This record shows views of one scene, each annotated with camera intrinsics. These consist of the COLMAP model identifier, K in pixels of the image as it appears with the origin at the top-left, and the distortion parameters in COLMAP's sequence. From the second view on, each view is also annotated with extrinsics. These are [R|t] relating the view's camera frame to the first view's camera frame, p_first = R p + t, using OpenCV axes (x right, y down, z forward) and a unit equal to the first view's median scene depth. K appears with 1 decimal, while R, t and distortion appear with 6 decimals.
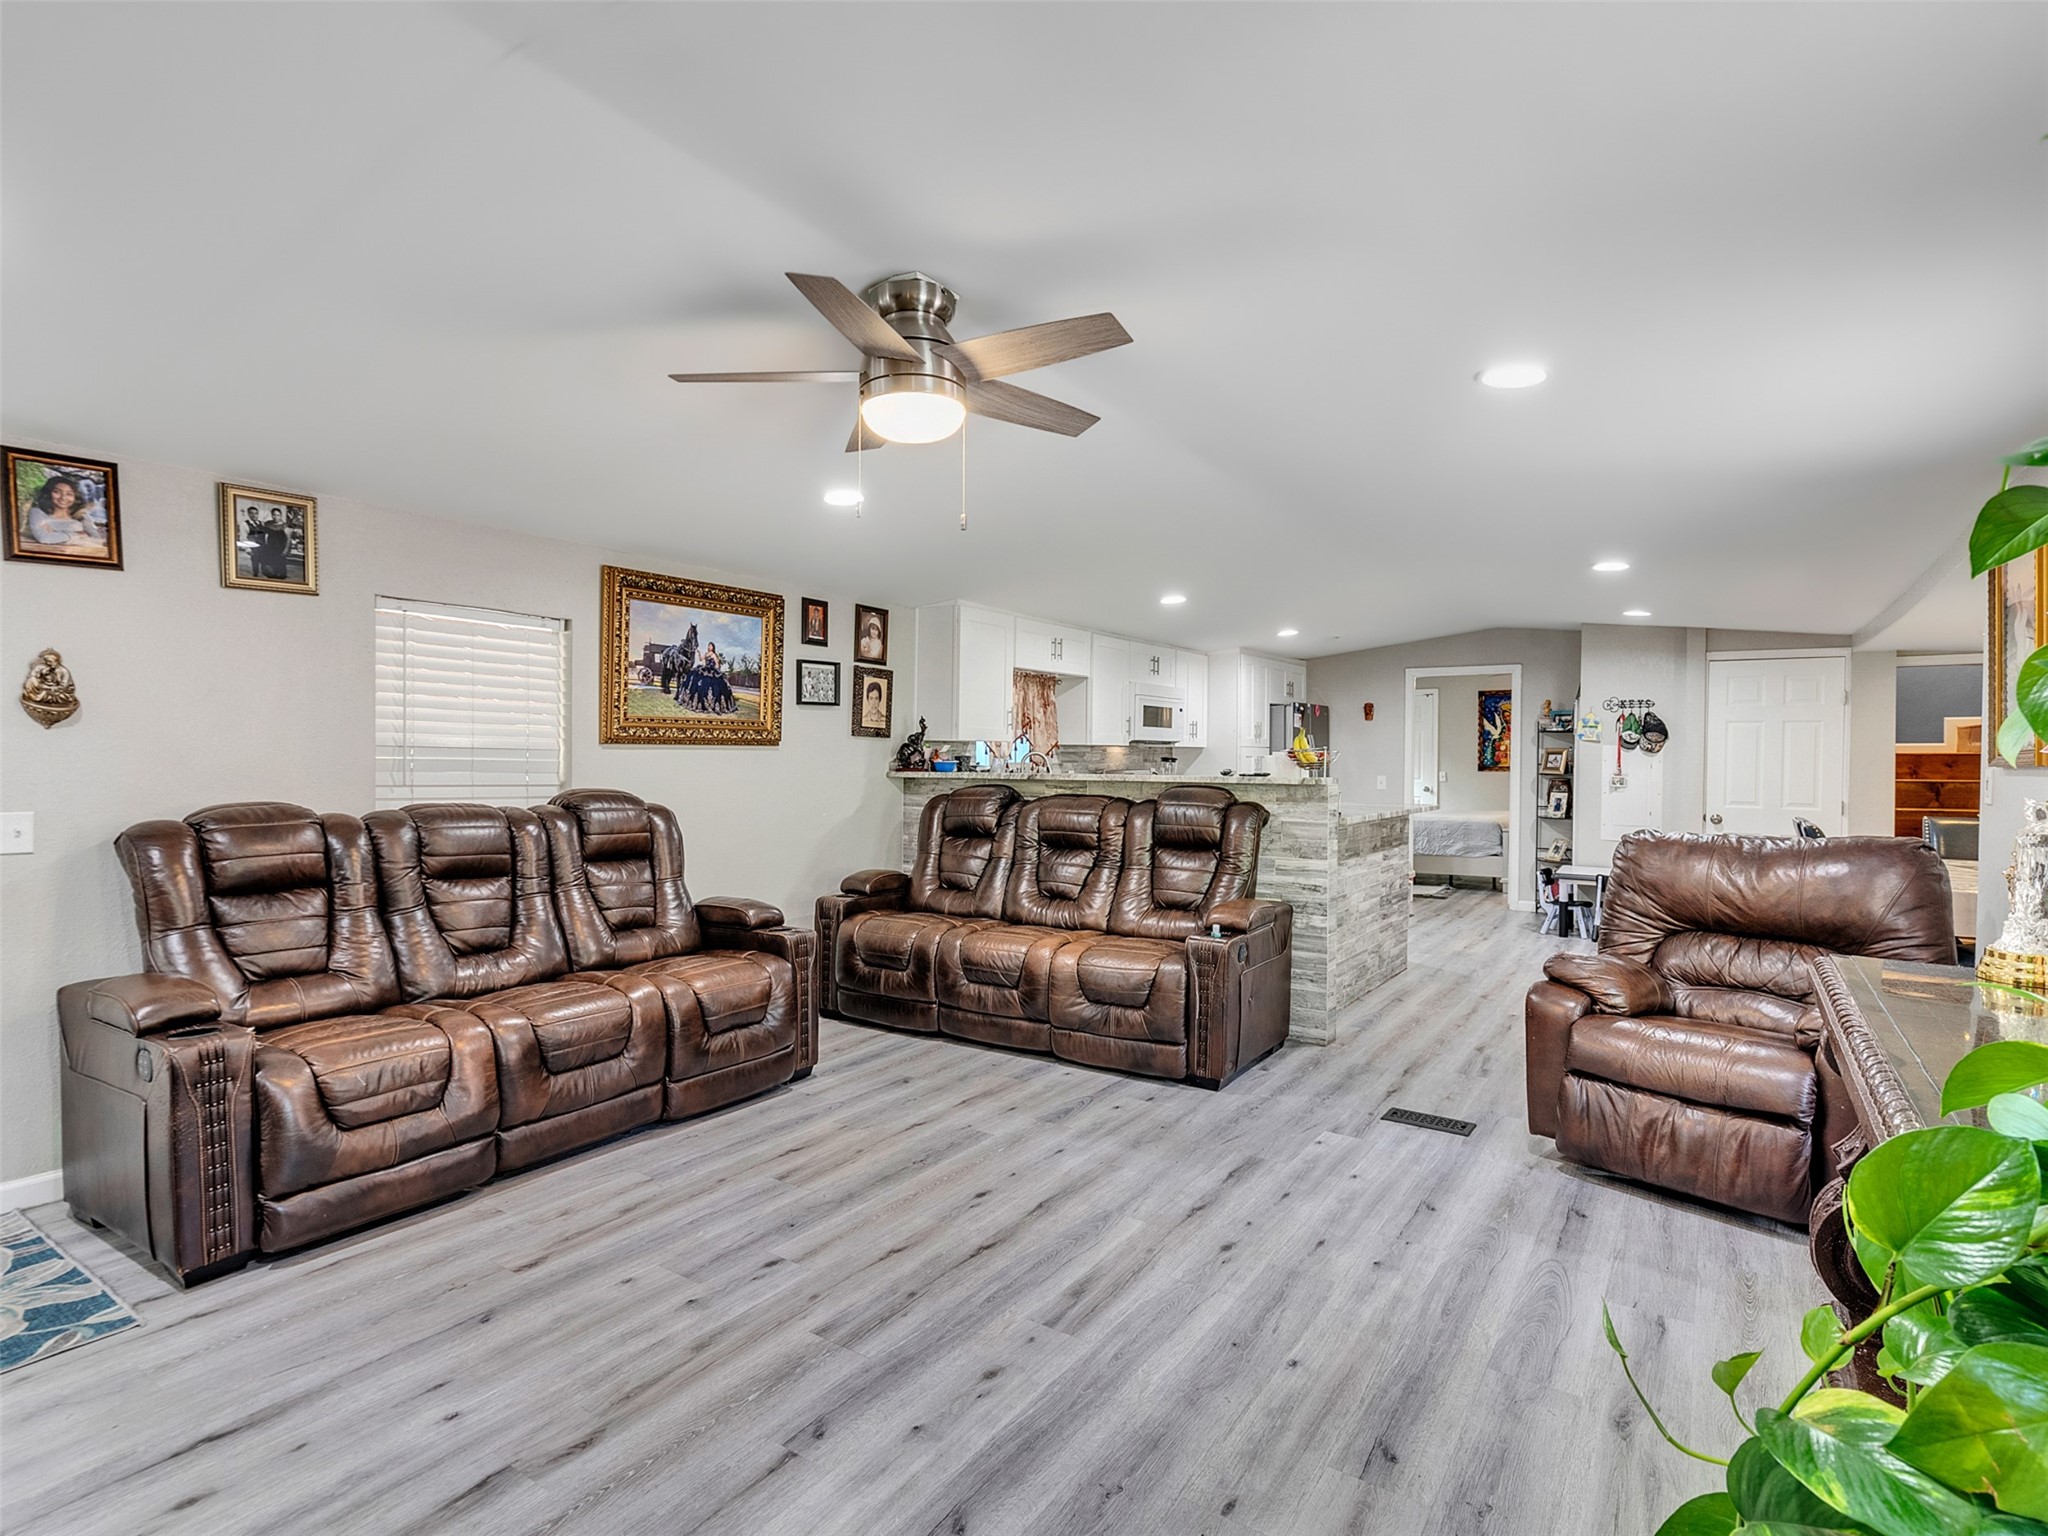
lens RADIAL K [[1045.3, 0, 1012.9], [0, 1045.3, 765.1], [0, 0, 1]] dist [-0.007184, 0.004603]
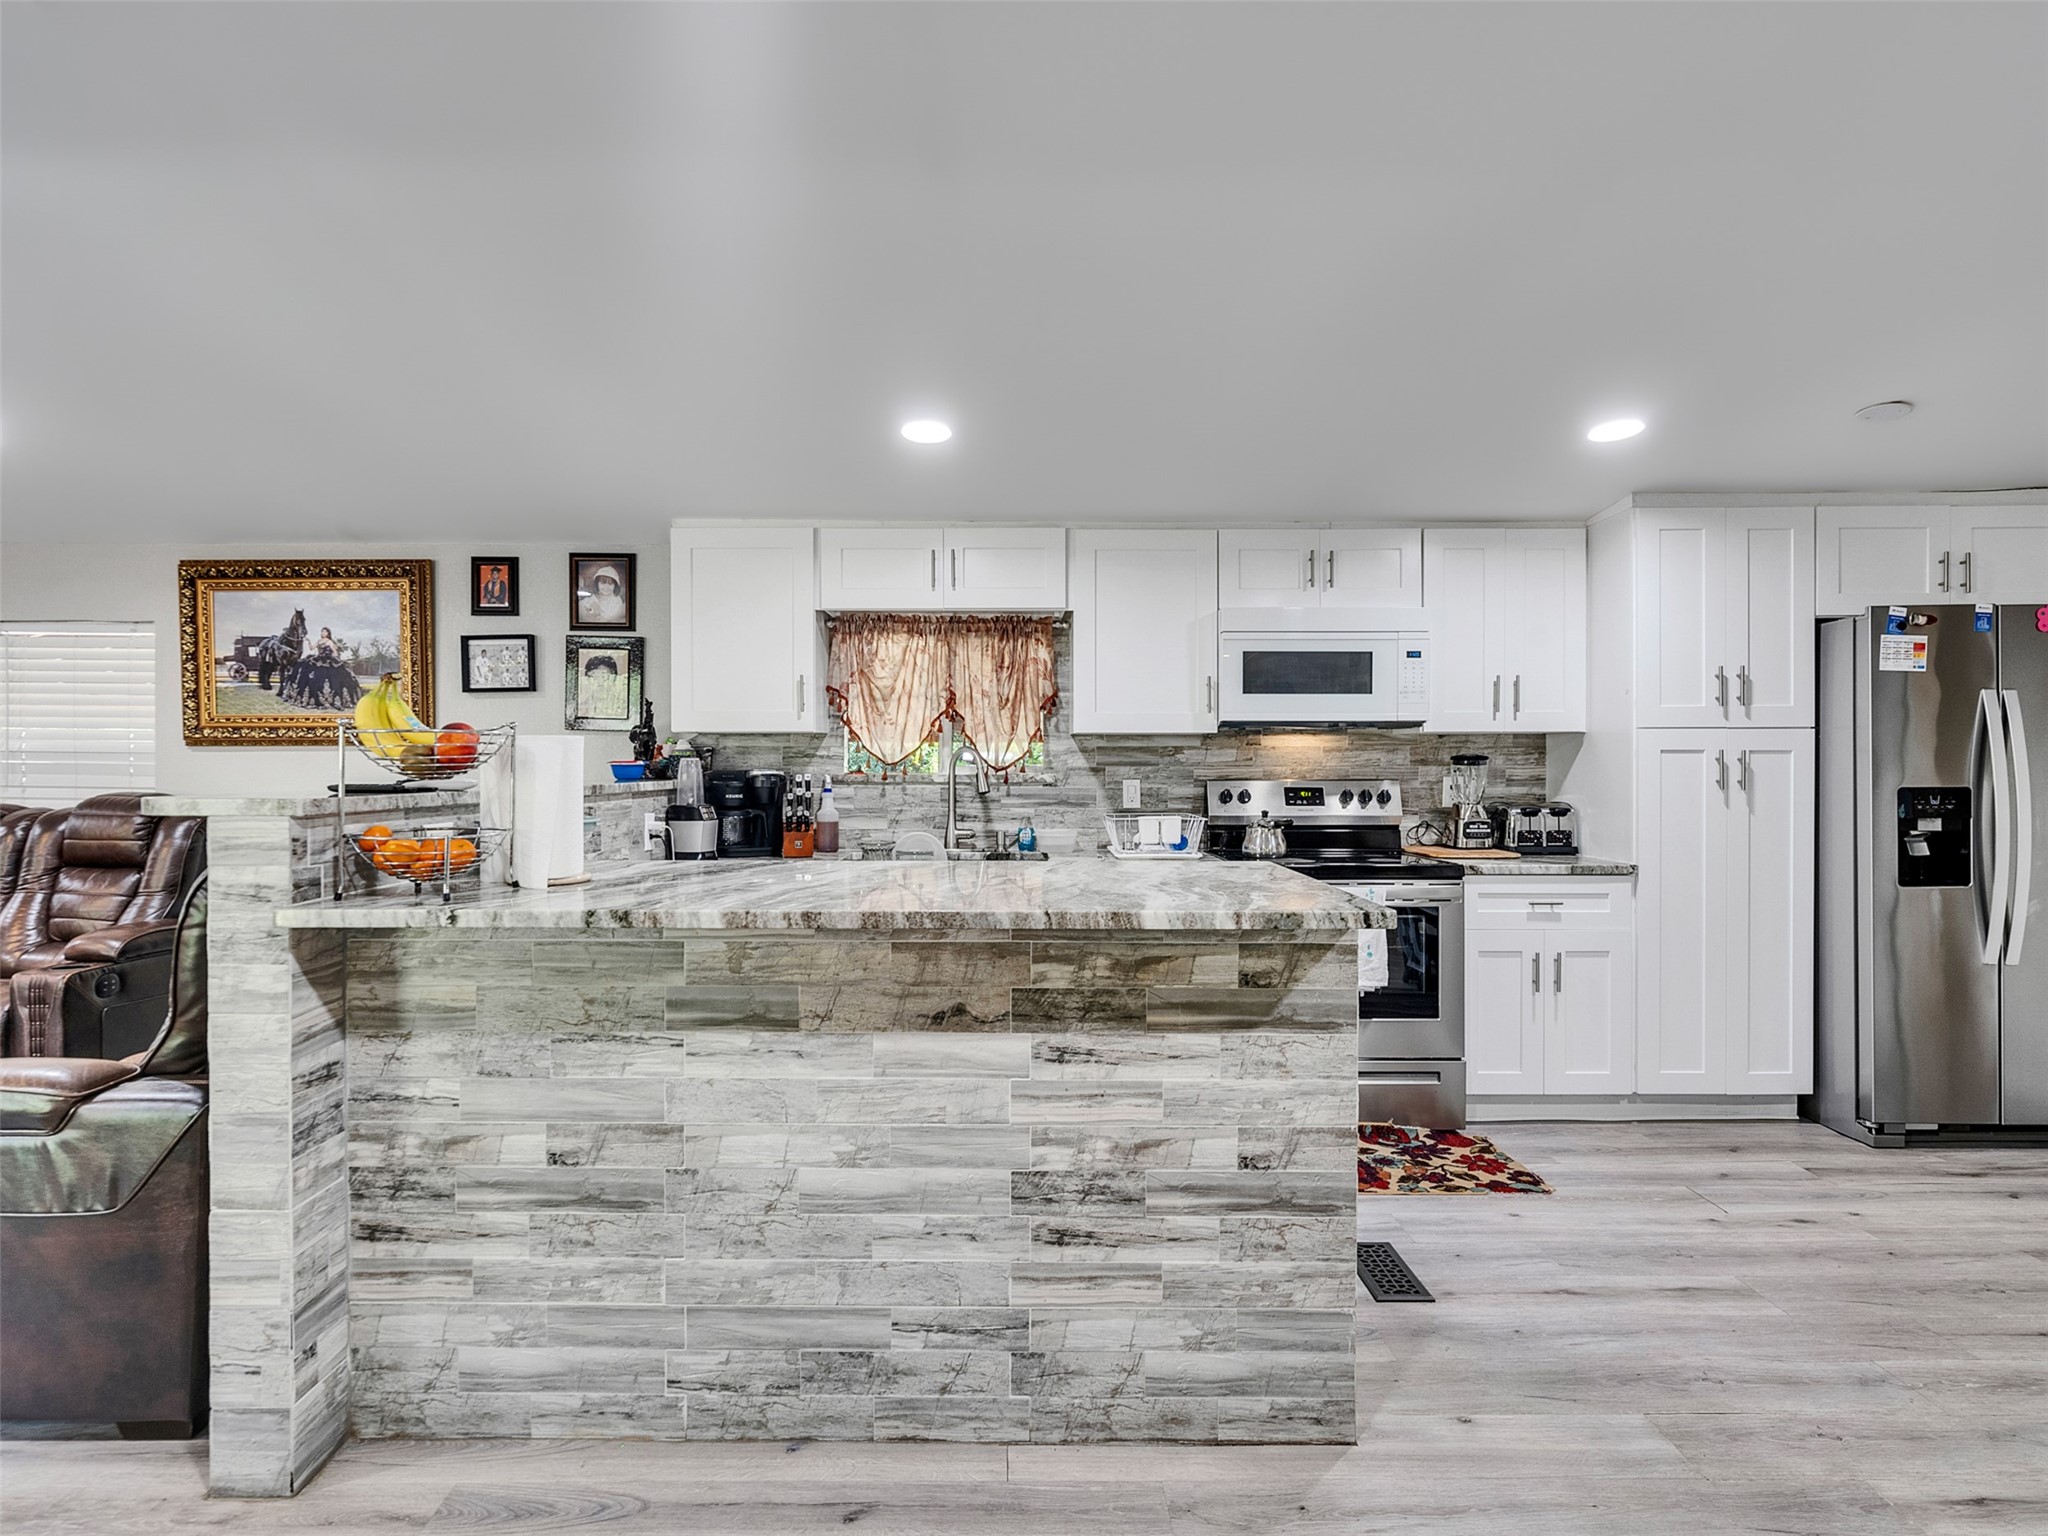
lens RADIAL K [[1045.3, 0, 1011.5], [0, 1045.3, 766.3], [0, 0, 1]] dist [-0.007184, 0.004603]
pose [[0.564502, -0.002866, -0.825427, 0.793502], [-0.002543, 0.999983, -0.005211, 0.001148], [0.825428, 0.005041, 0.564485, 1.038750]]
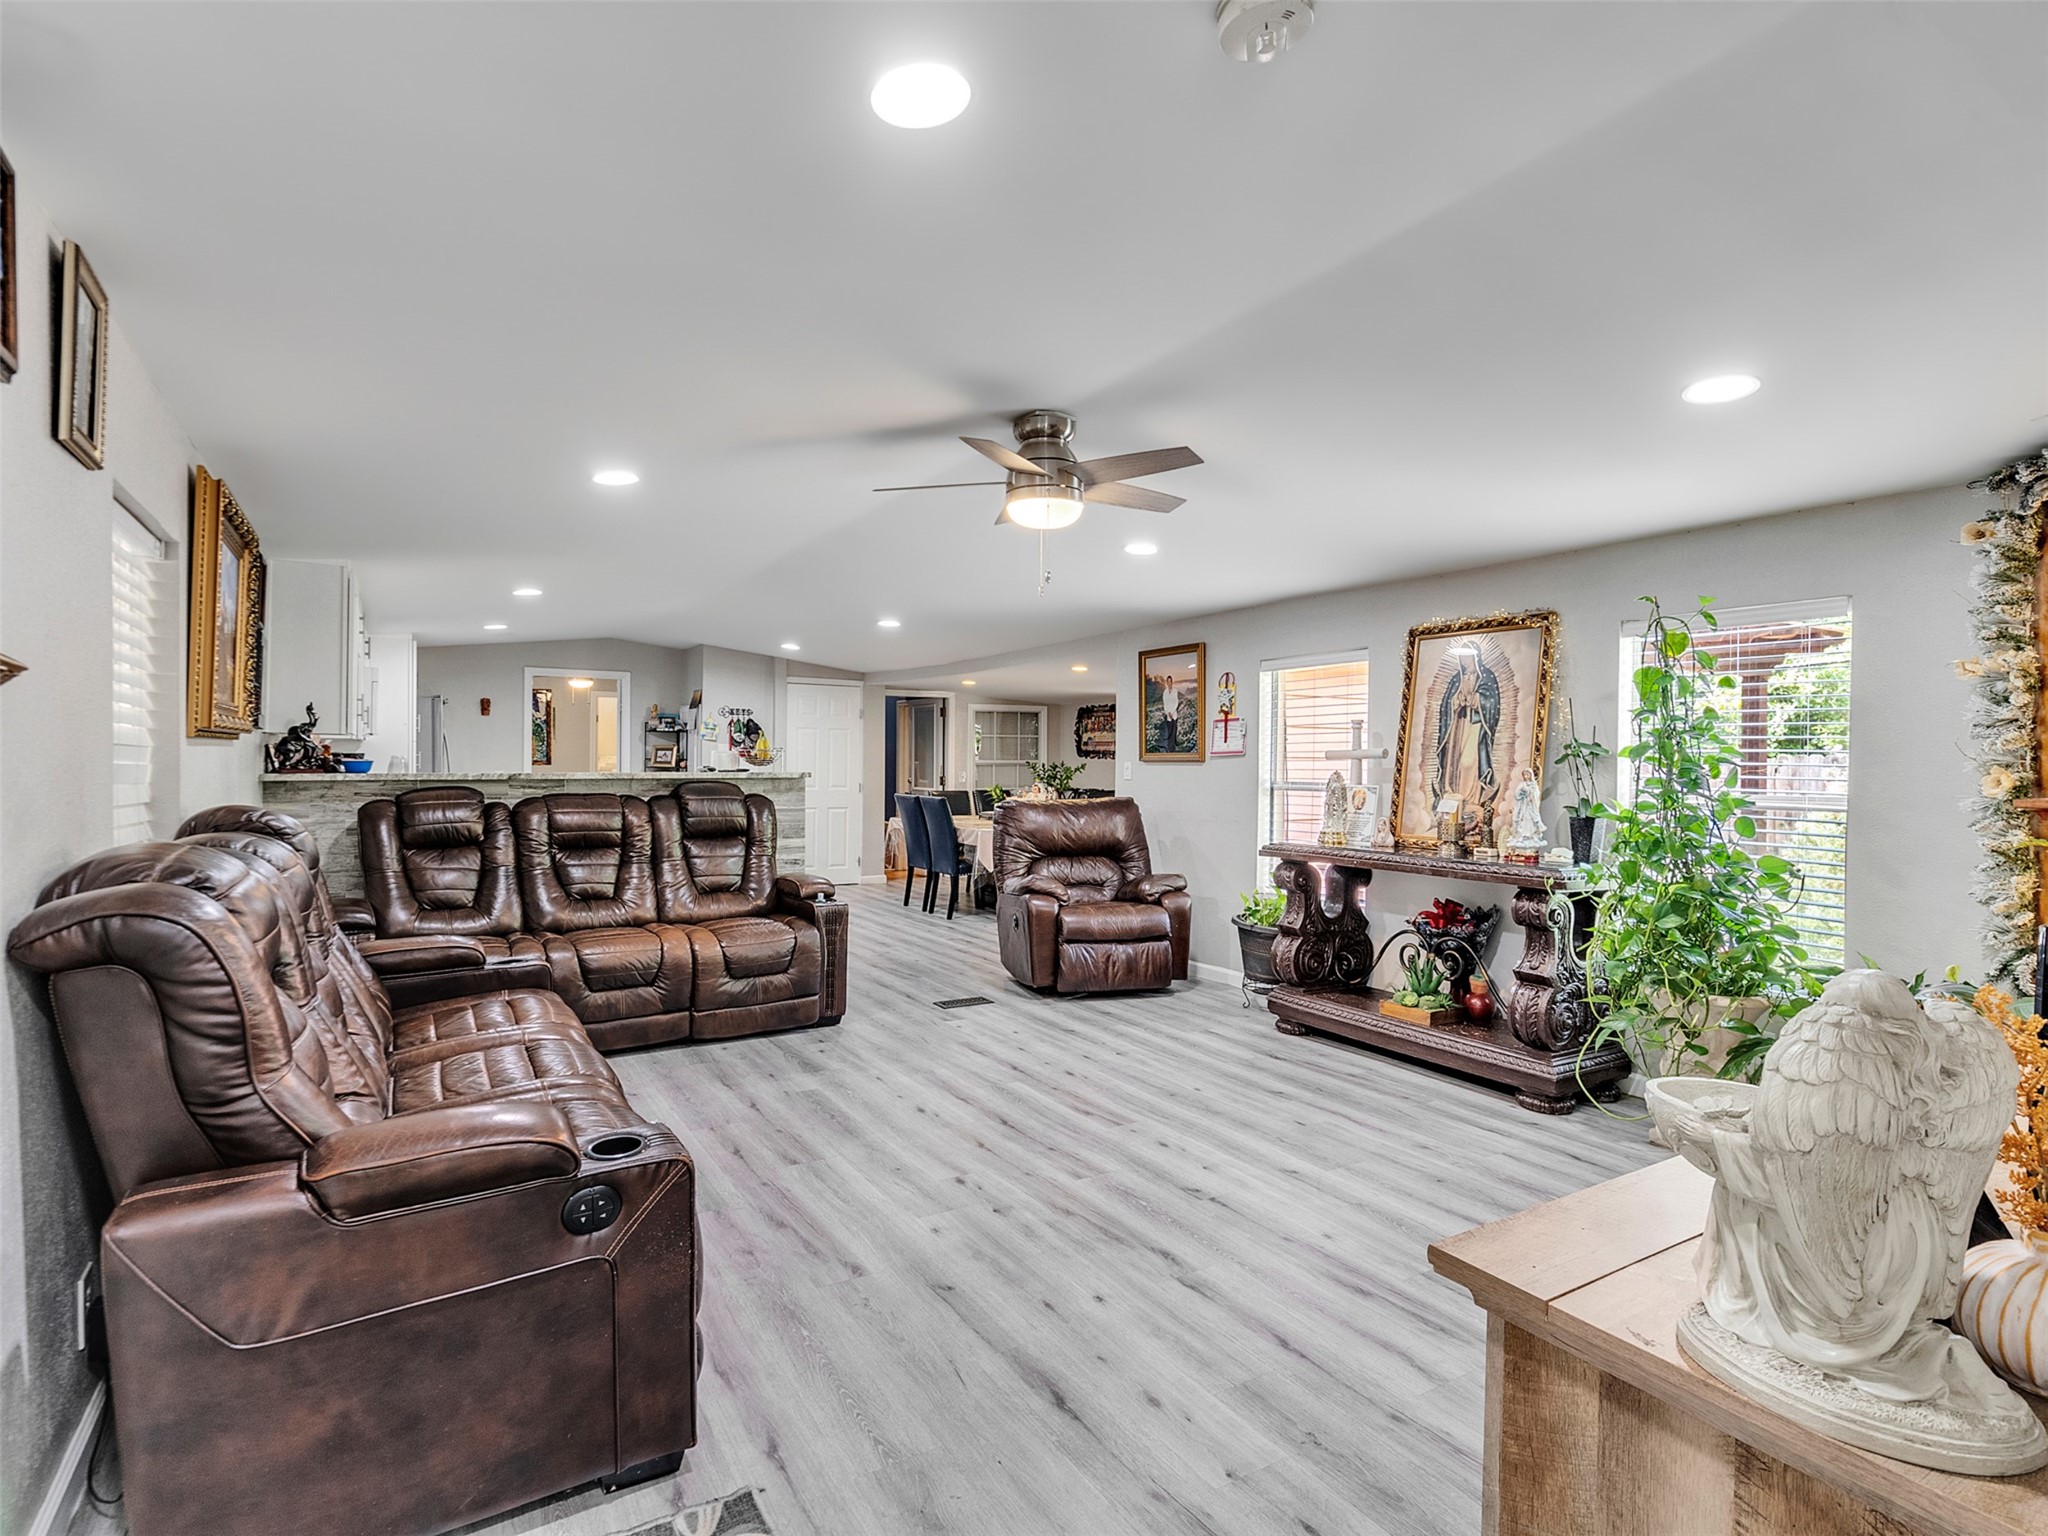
lens RADIAL K [[1045.3, 0, 1012.8], [0, 1045.3, 775.8], [0, 0, 1]] dist [-0.007184, 0.004603]
pose [[0.424810, -0.019597, 0.905070, -0.731526], [0.002742, 0.999789, 0.020361, -0.008540], [-0.905278, -0.006168, 0.424774, 0.247449]]
